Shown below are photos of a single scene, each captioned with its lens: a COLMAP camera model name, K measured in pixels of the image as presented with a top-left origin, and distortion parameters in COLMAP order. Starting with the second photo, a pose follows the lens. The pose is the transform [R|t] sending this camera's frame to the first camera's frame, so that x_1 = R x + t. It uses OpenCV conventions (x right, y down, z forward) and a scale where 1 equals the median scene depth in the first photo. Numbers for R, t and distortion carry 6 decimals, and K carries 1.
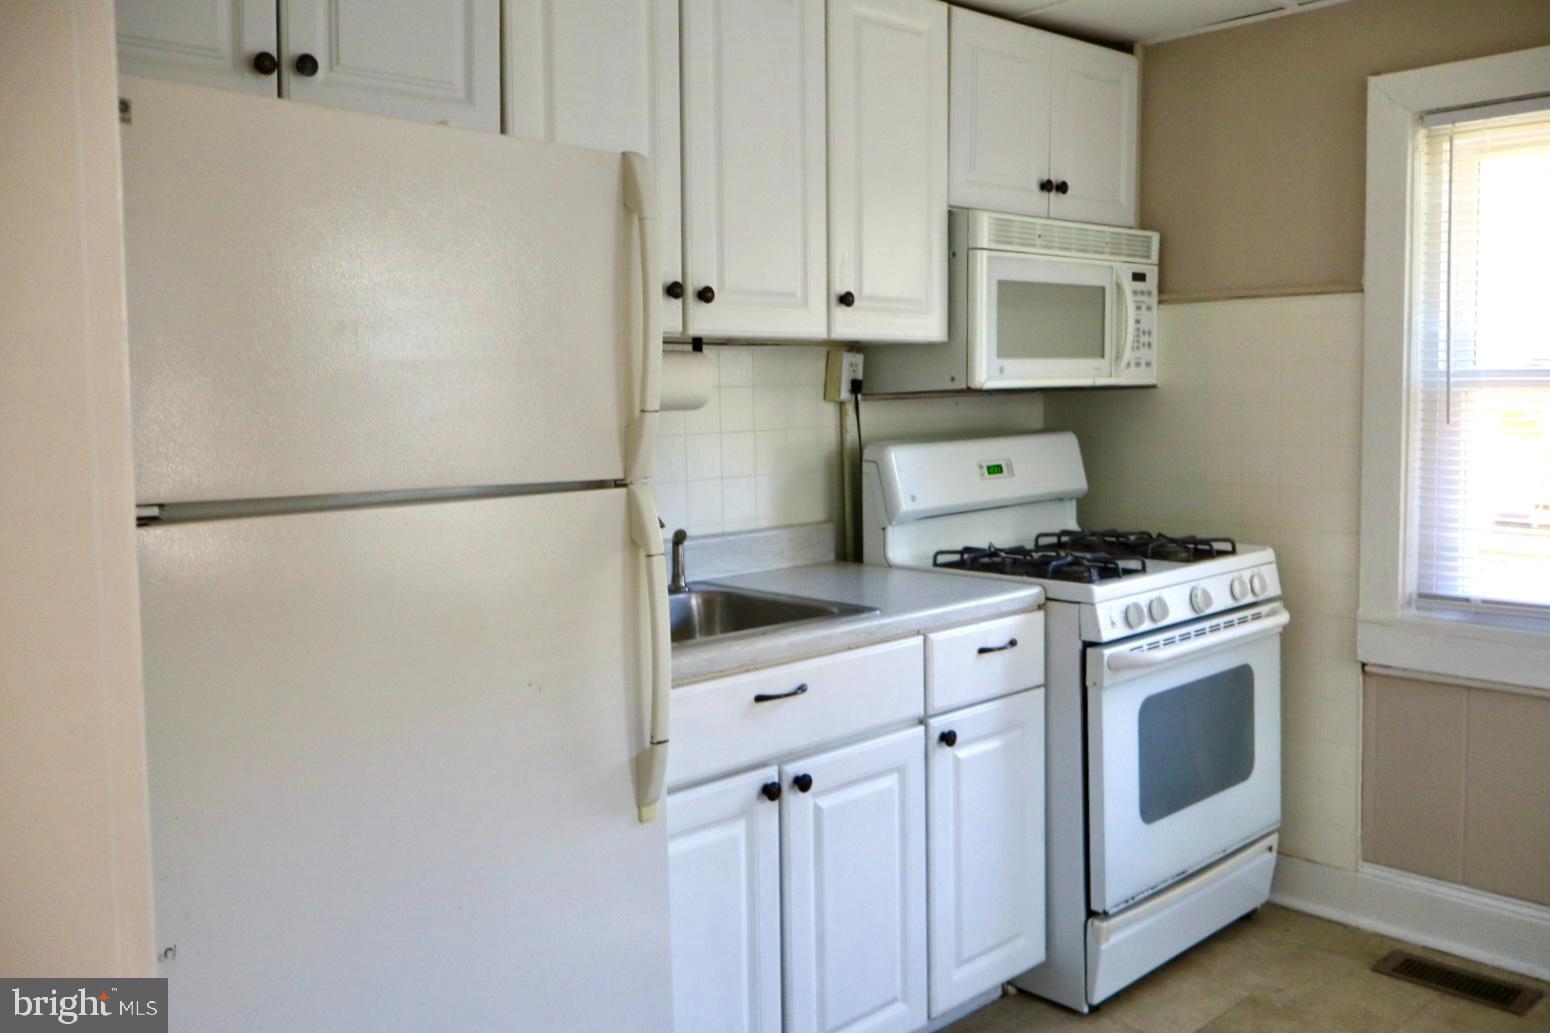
lens RADIAL K [[1307.7, 0, 778.3], [0, 1307.7, 523.0], [0, 0, 1]] dist [0.002583, 0.006003]
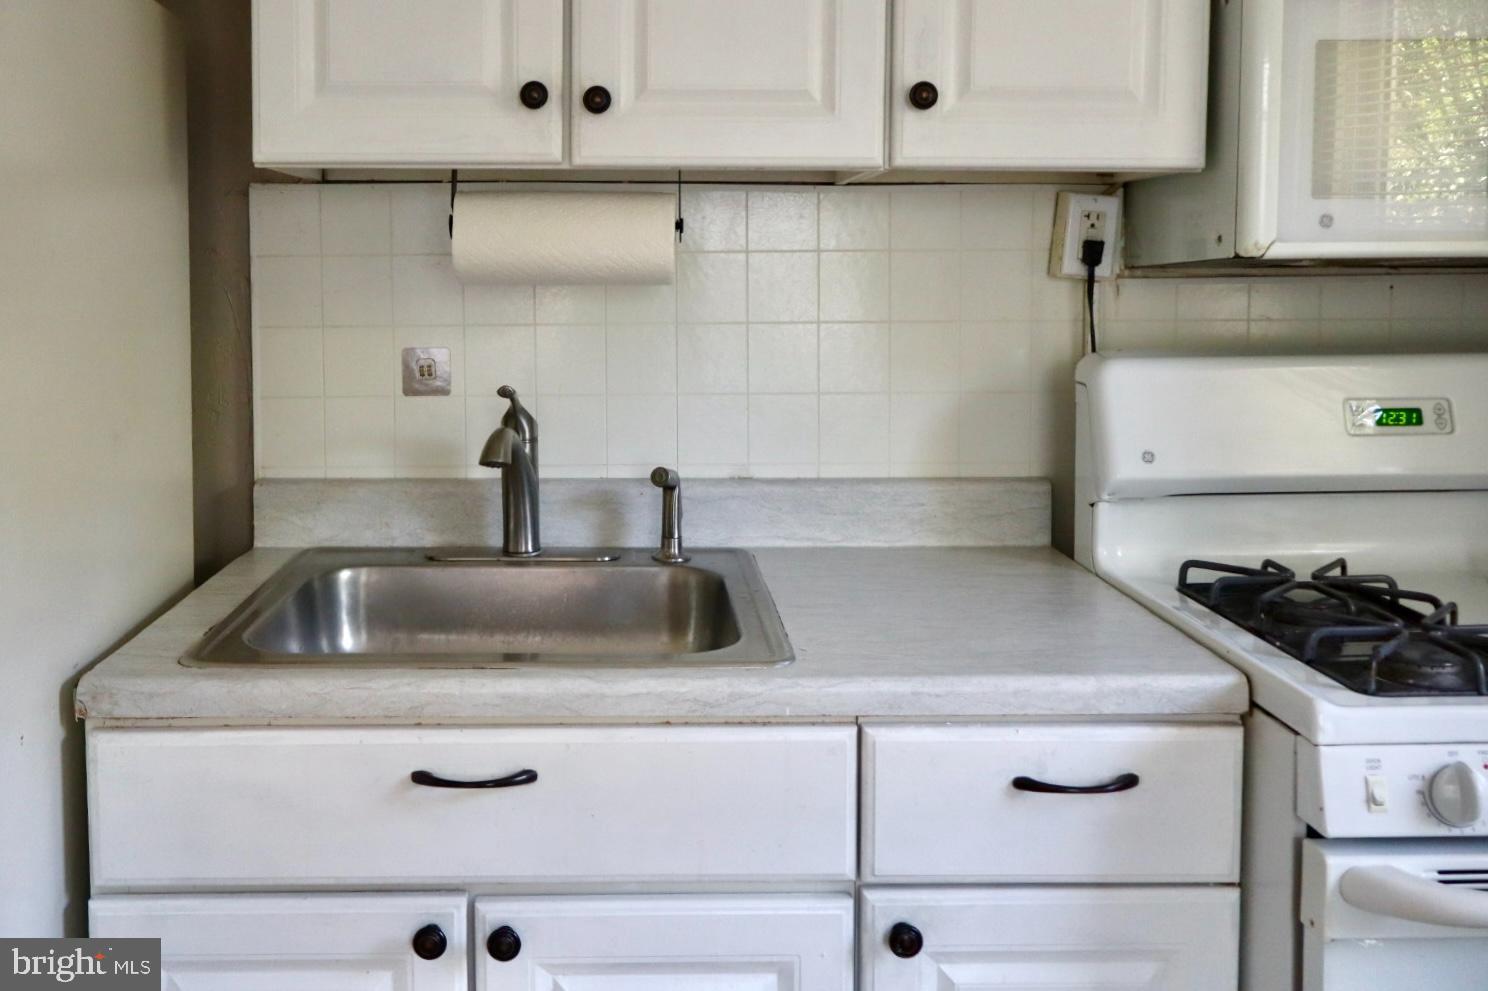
lens RADIAL K [[1297.6, 0, 744.2], [0, 1297.6, 382.0], [0, 0, 1]] dist [-0.004994, 0.001742]
pose [[0.738359, 0.072155, -0.670537, 0.374720], [-0.080521, 0.996580, 0.018574, -0.051427], [0.669583, 0.040278, 0.741644, 0.530119]]
